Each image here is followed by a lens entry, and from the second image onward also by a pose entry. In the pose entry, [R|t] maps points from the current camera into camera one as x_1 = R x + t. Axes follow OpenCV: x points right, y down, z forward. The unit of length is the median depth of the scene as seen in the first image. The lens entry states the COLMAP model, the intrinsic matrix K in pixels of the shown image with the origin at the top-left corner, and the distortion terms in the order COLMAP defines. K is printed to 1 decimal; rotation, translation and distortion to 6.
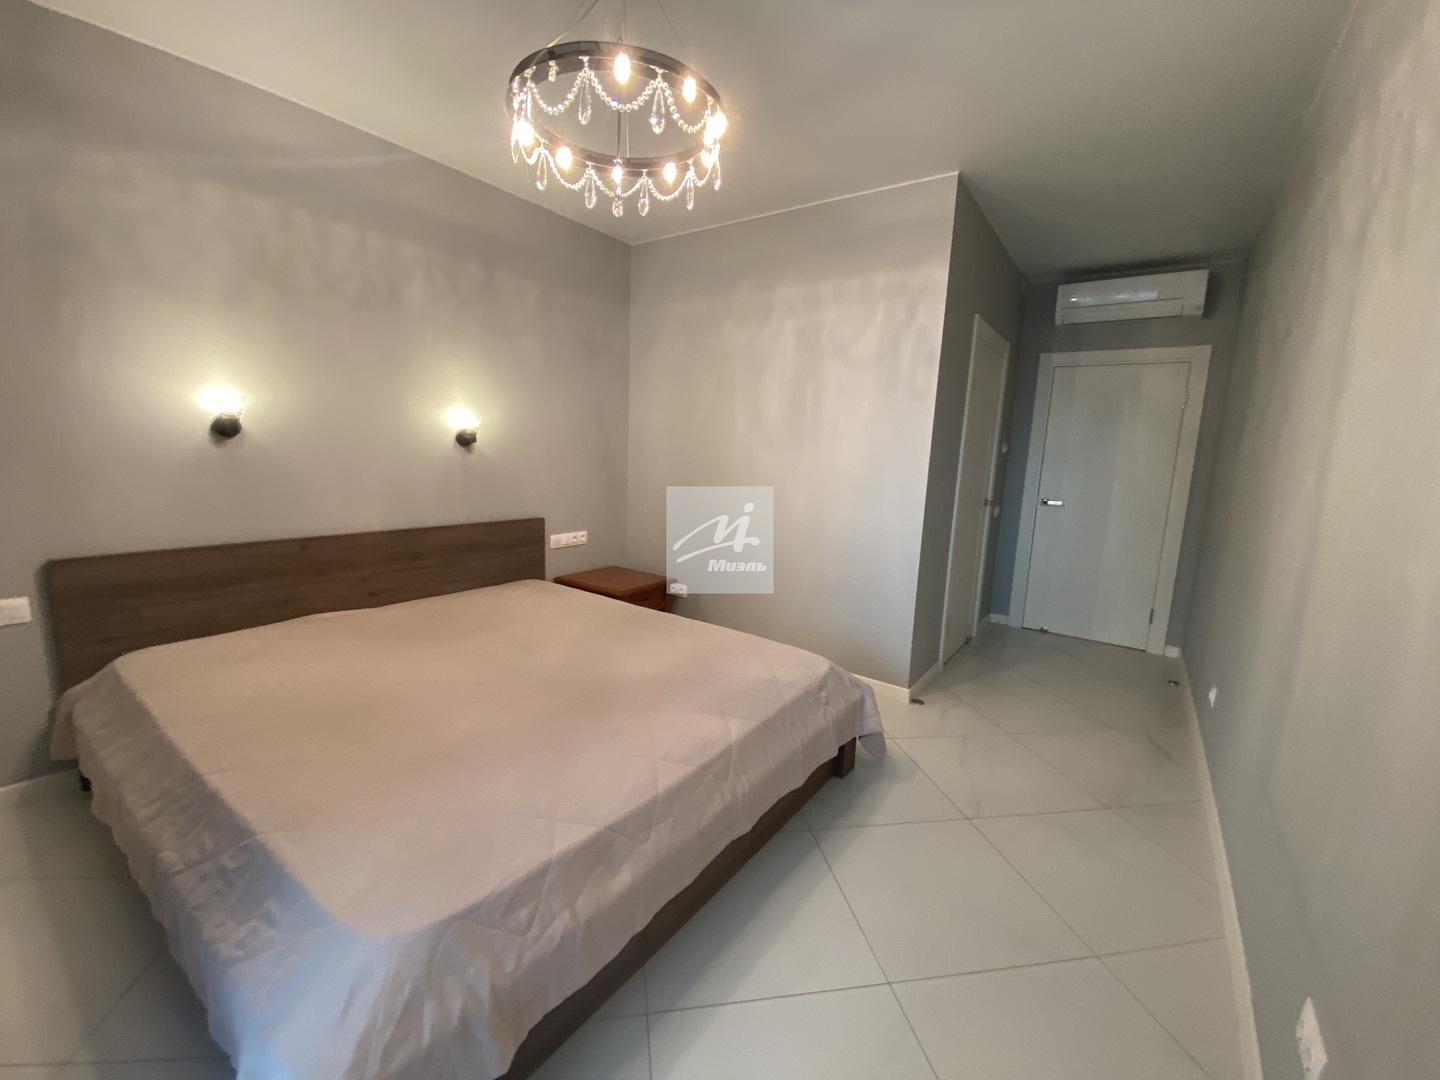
lens RADIAL K [[577.4, 0, 726.1], [0, 577.4, 535.5], [0, 0, 1]] dist [0.000973, 0.000025]
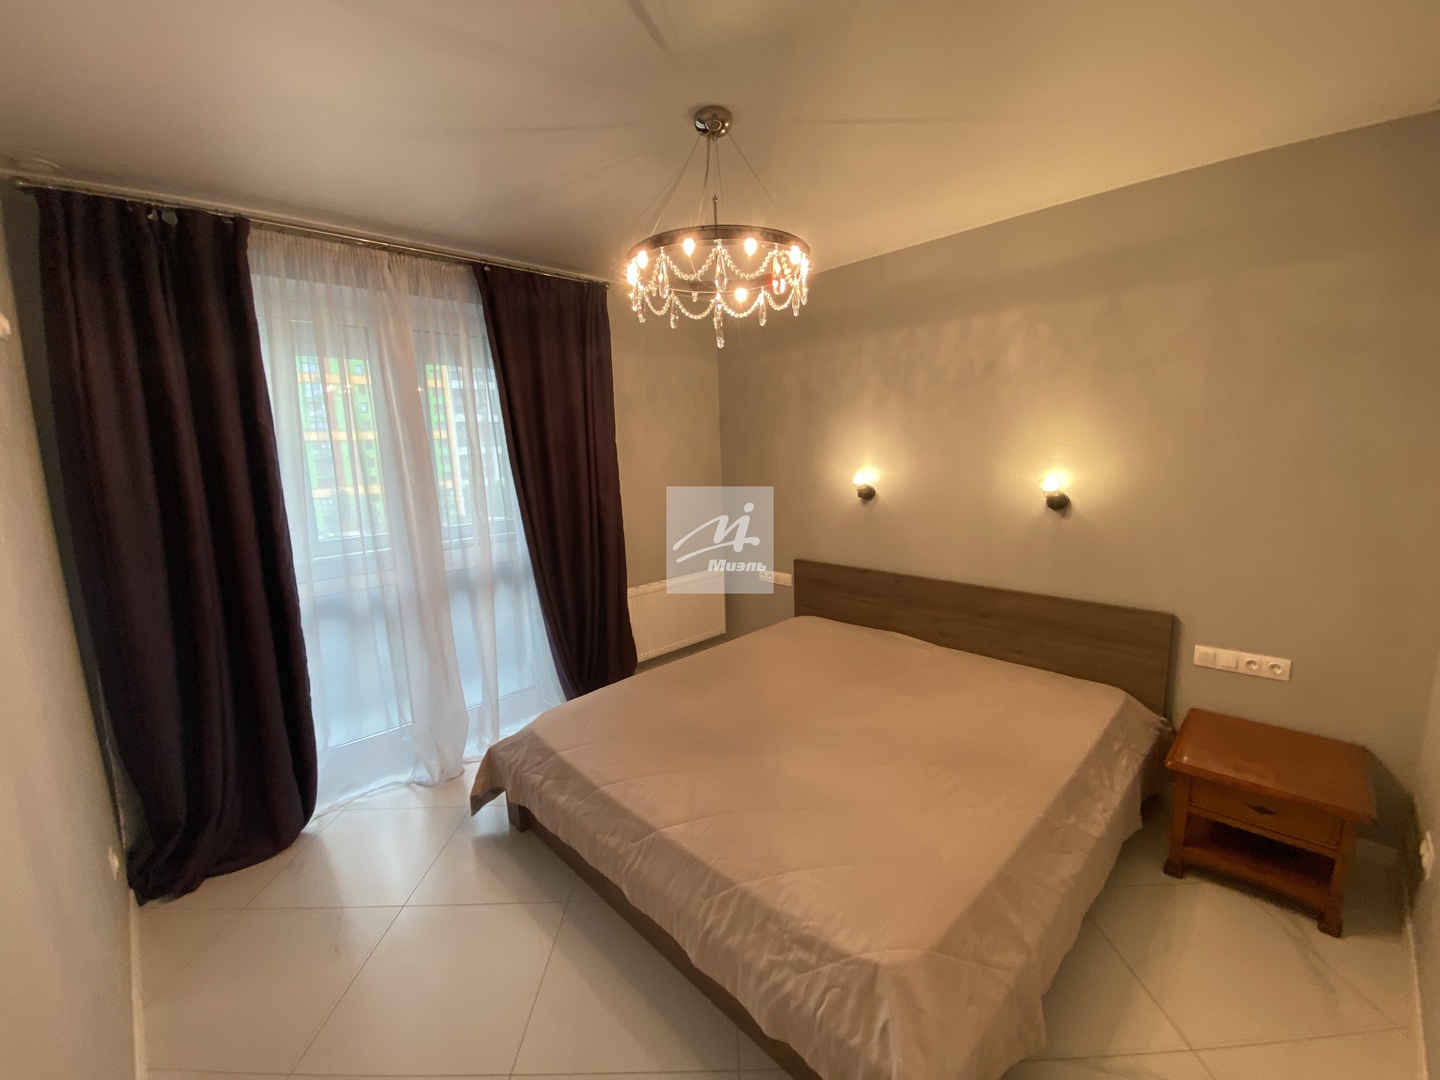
lens RADIAL K [[577.4, 0, 726.1], [0, 577.4, 535.5], [0, 0, 1]] dist [0.000973, 0.000025]
pose [[-0.172751, 0.107135, -0.979122, 0.512296], [-0.129990, 0.982892, 0.130482, -0.167380], [0.976350, 0.149817, -0.155870, 0.653392]]
